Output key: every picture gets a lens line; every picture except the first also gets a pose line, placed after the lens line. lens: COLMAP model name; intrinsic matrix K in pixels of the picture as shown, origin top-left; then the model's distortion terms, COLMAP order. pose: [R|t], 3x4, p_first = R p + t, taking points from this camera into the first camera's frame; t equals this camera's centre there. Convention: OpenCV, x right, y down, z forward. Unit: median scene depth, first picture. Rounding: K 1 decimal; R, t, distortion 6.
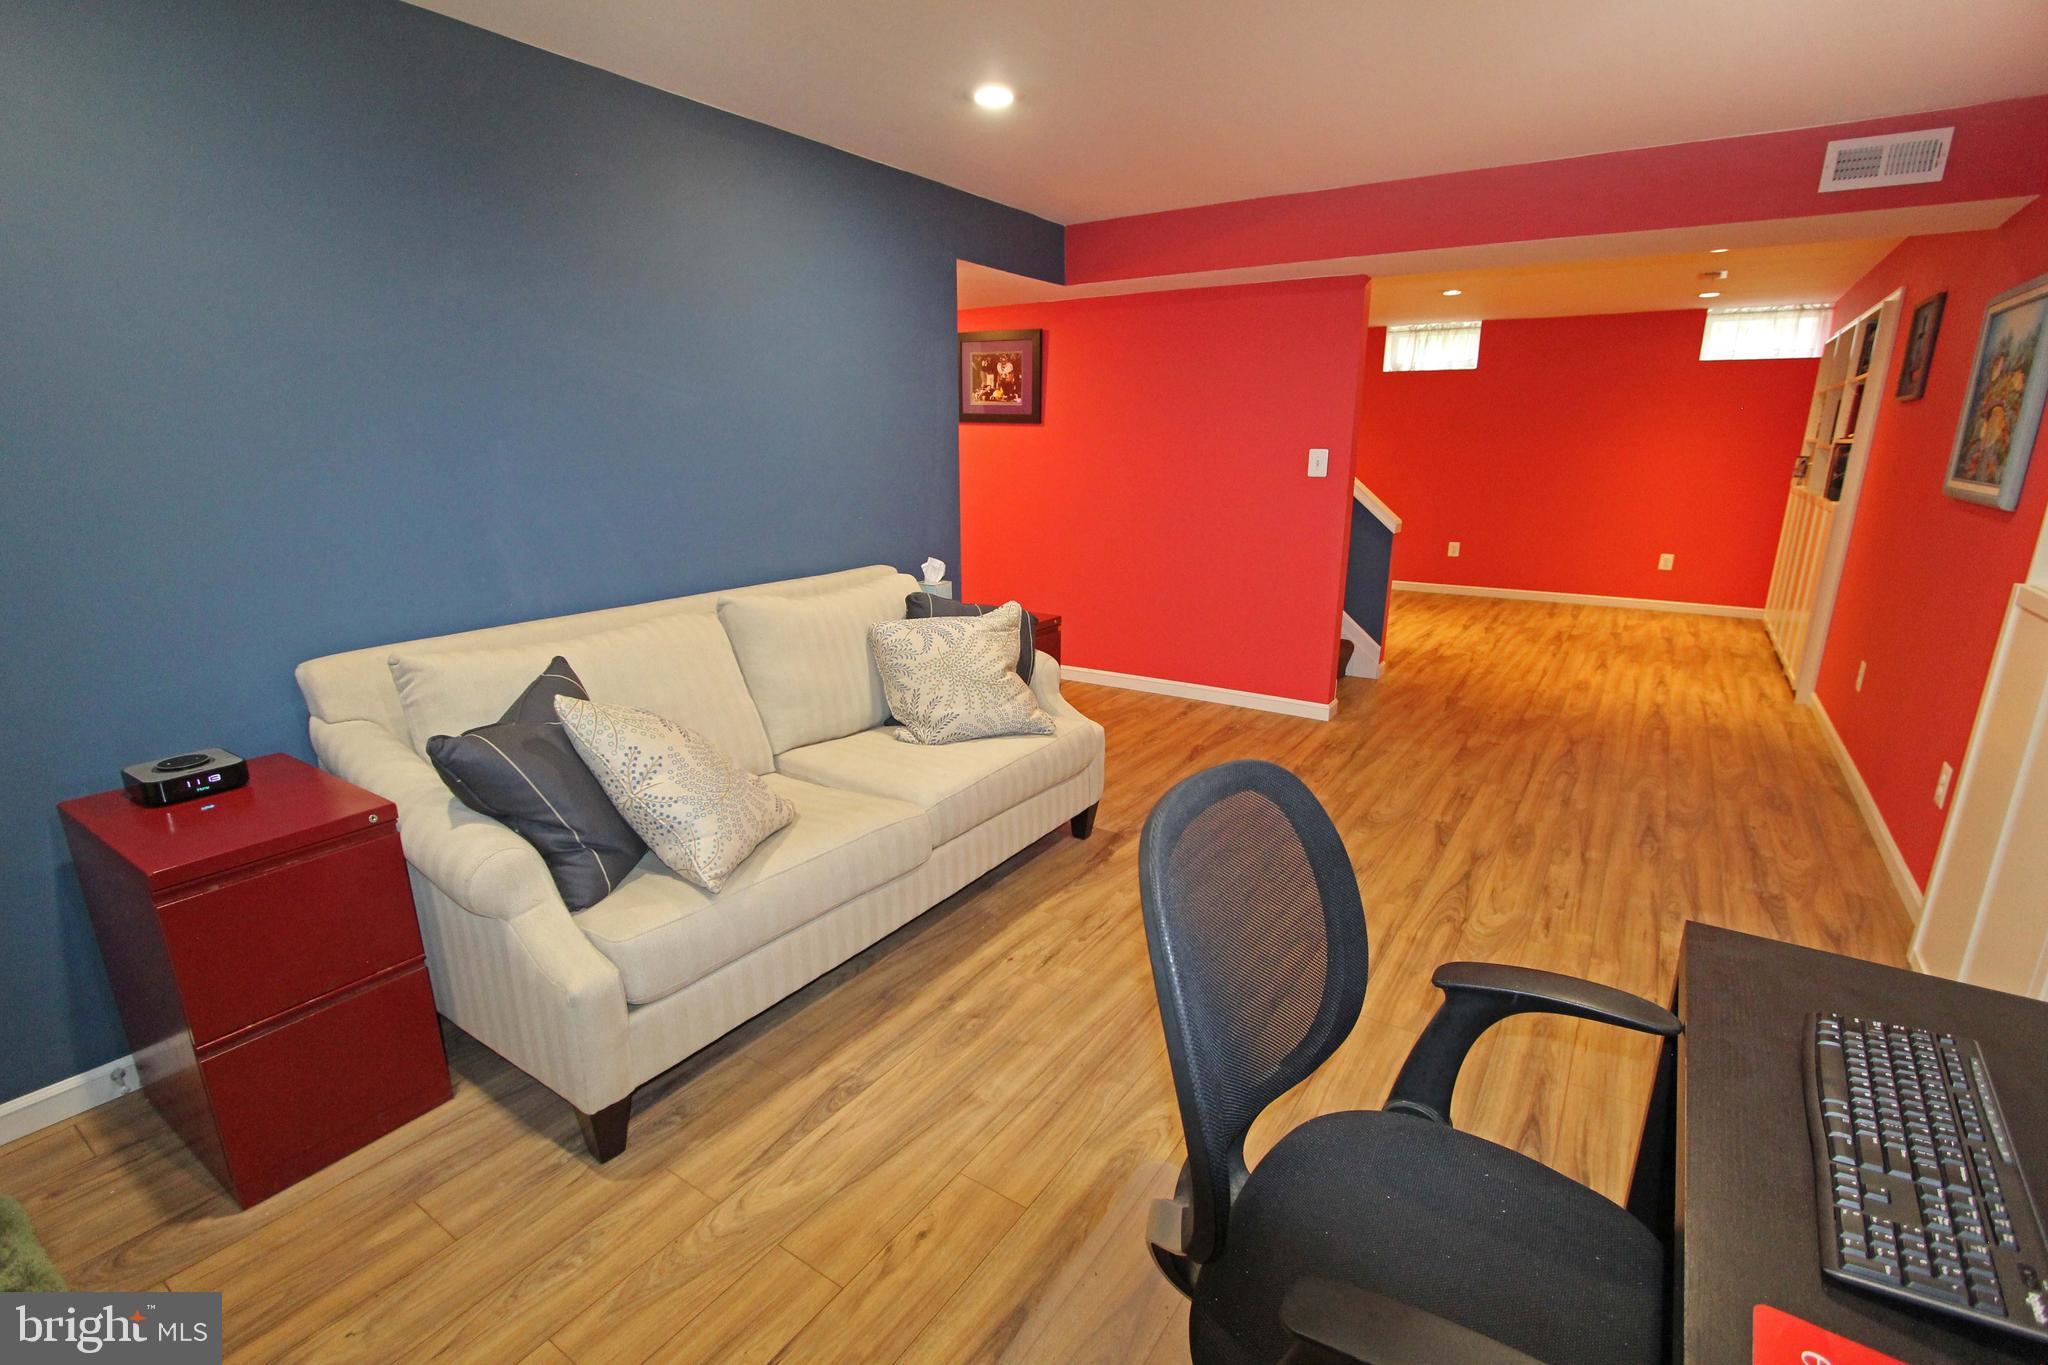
lens RADIAL K [[943.3, 0, 1022.6], [0, 943.3, 707.2], [0, 0, 1]] dist [-0.022994, 0.005302]
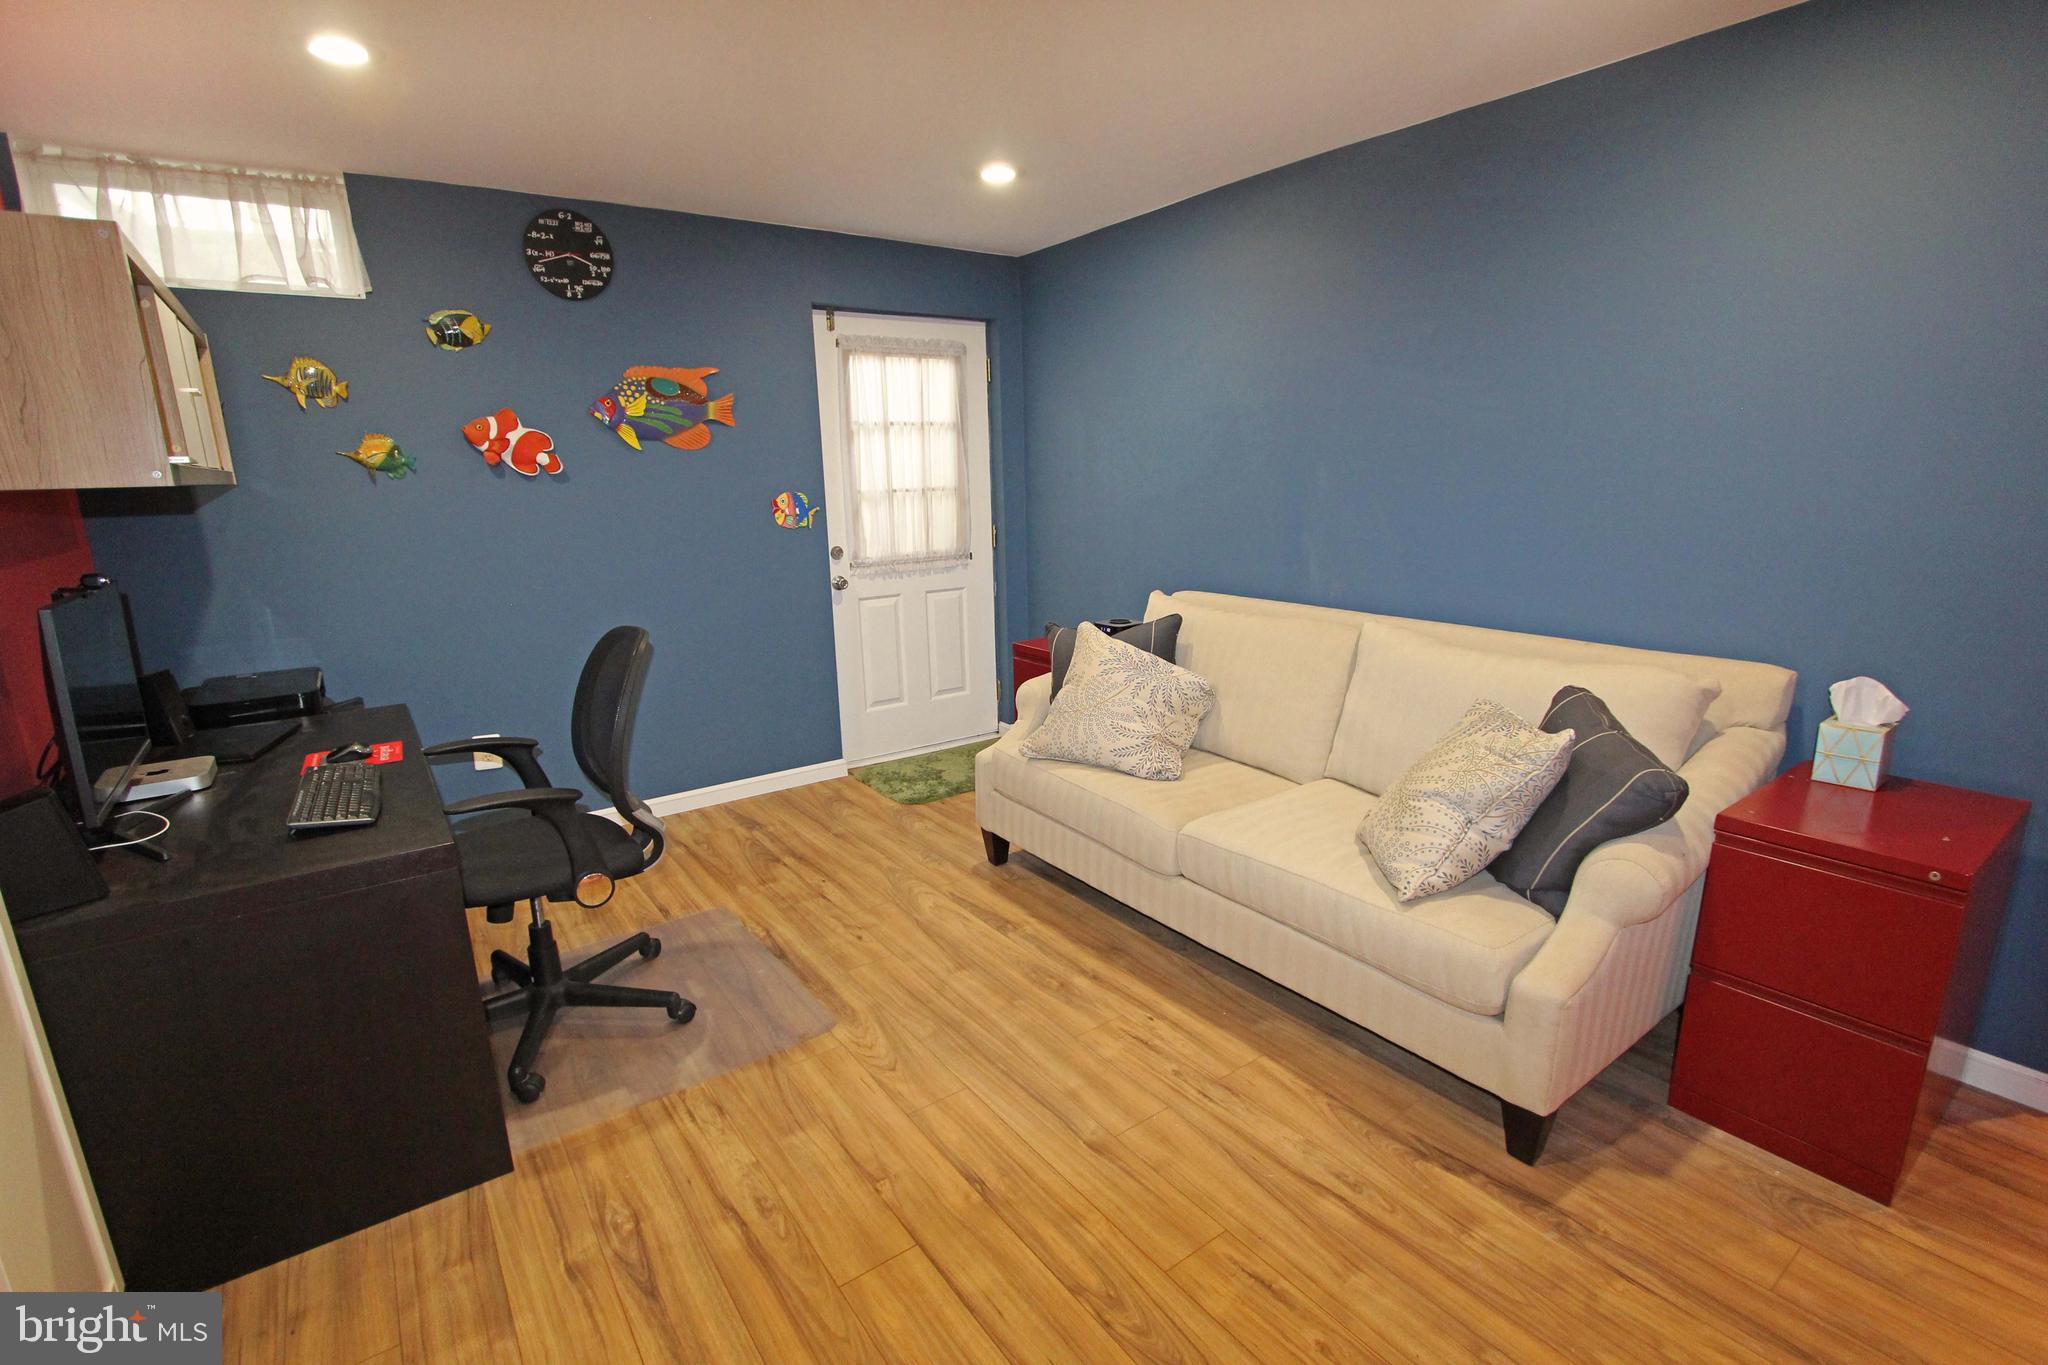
lens RADIAL K [[943.3, 0, 1022.6], [0, 943.3, 707.2], [0, 0, 1]] dist [-0.022994, 0.005302]
pose [[-0.342770, 0.241129, -0.907946, 0.718270], [-0.239050, 0.912293, 0.332531, -0.264931], [0.908495, 0.331026, -0.255065, 0.904739]]
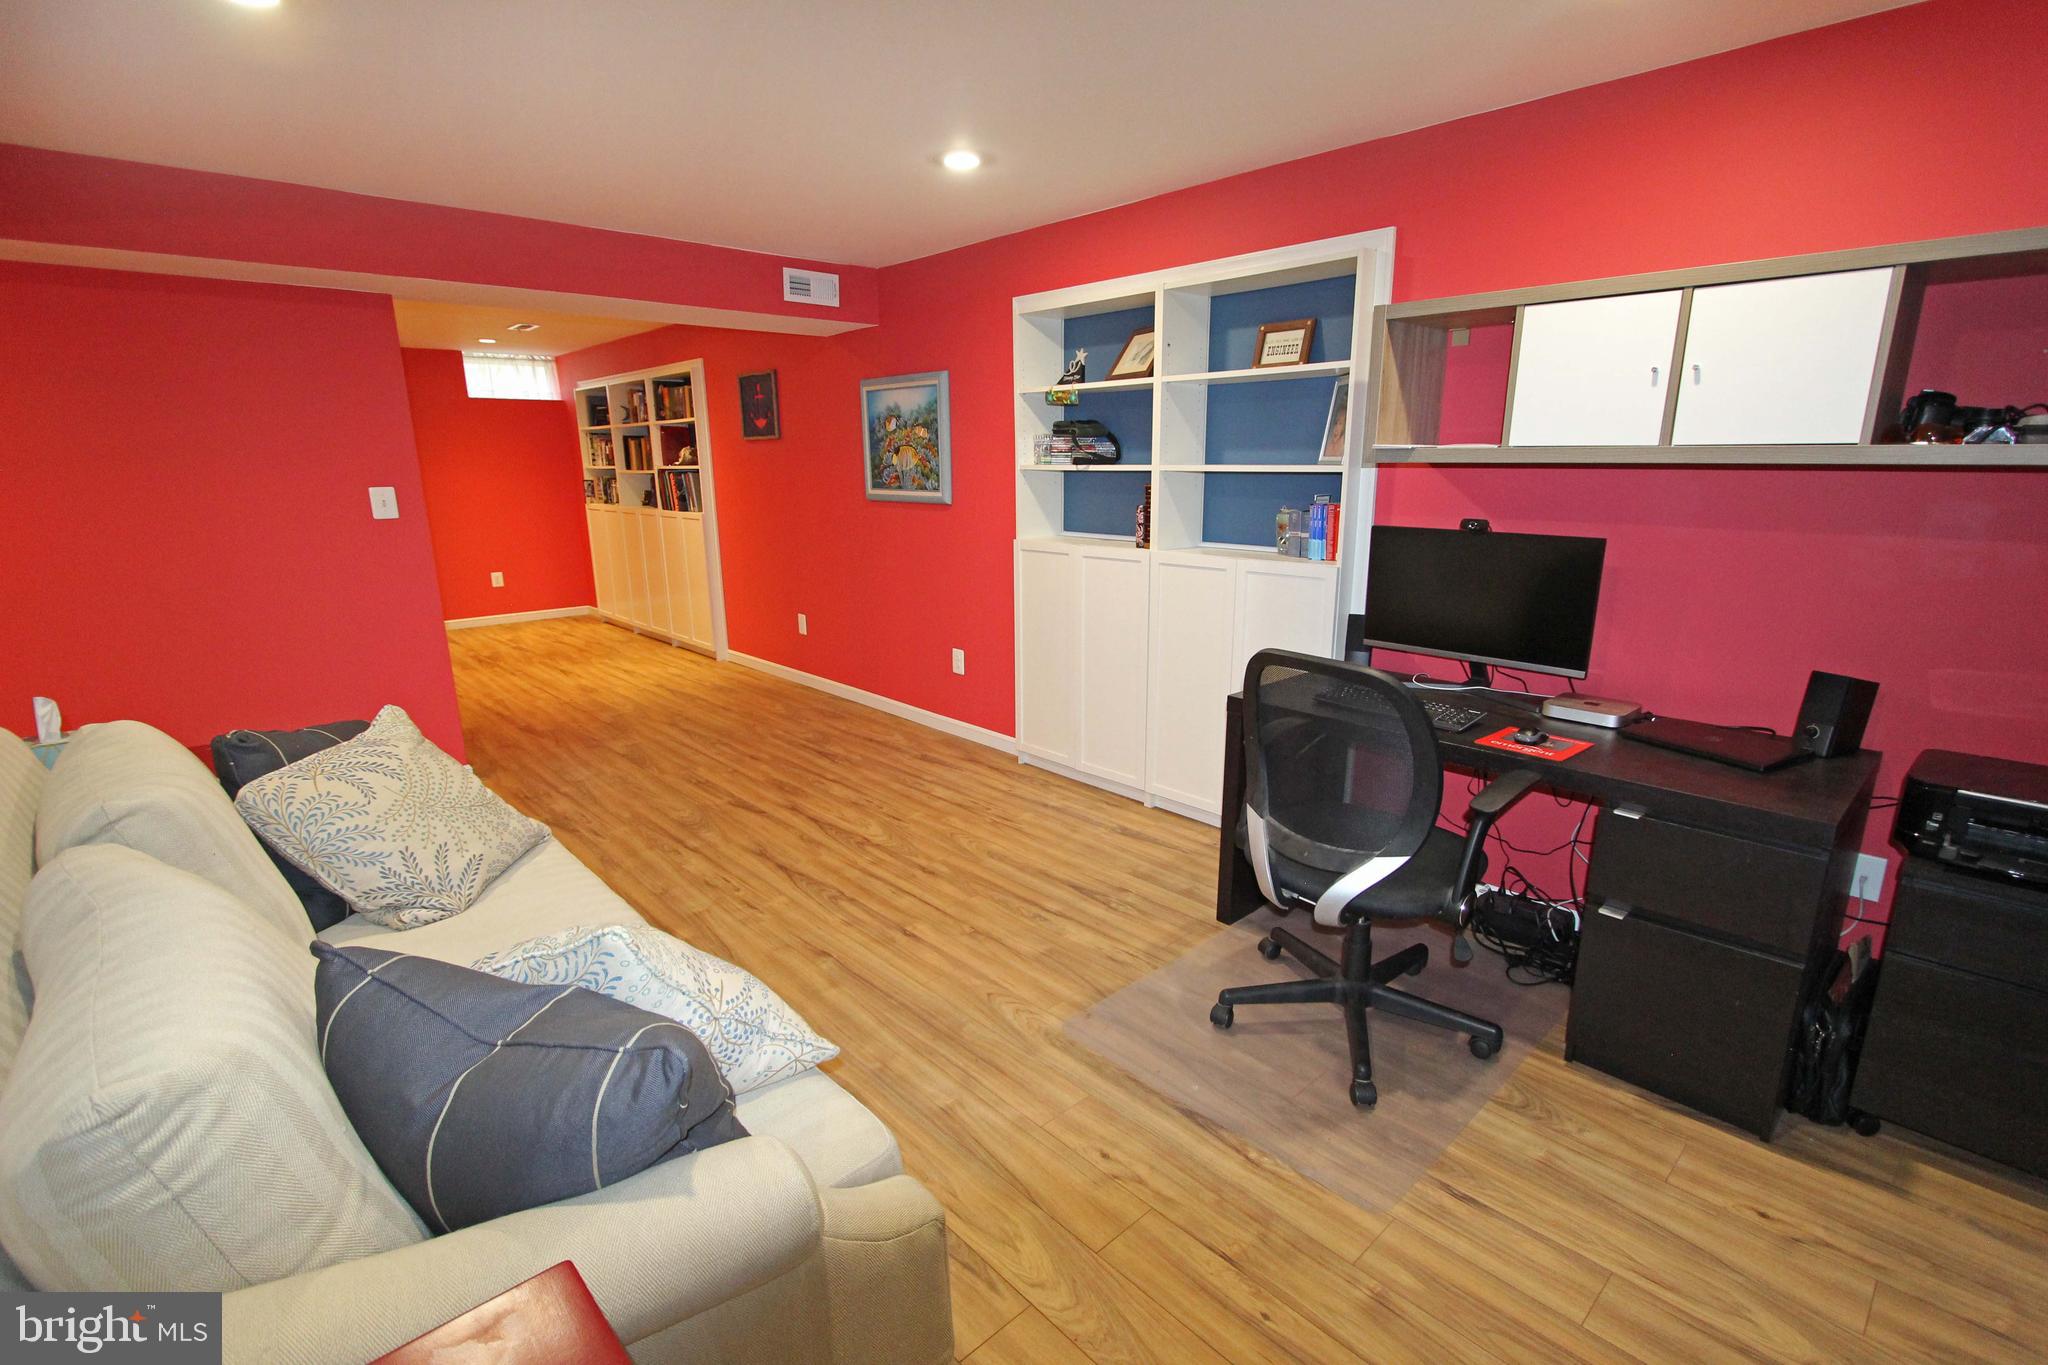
lens RADIAL K [[943.3, 0, 1022.6], [0, 943.3, 707.2], [0, 0, 1]] dist [-0.022994, 0.005302]
pose [[0.232071, -0.249658, 0.940114, -0.627518], [0.276072, 0.943661, 0.182451, -0.117080], [-0.932699, 0.217198, 0.287920, 0.368687]]
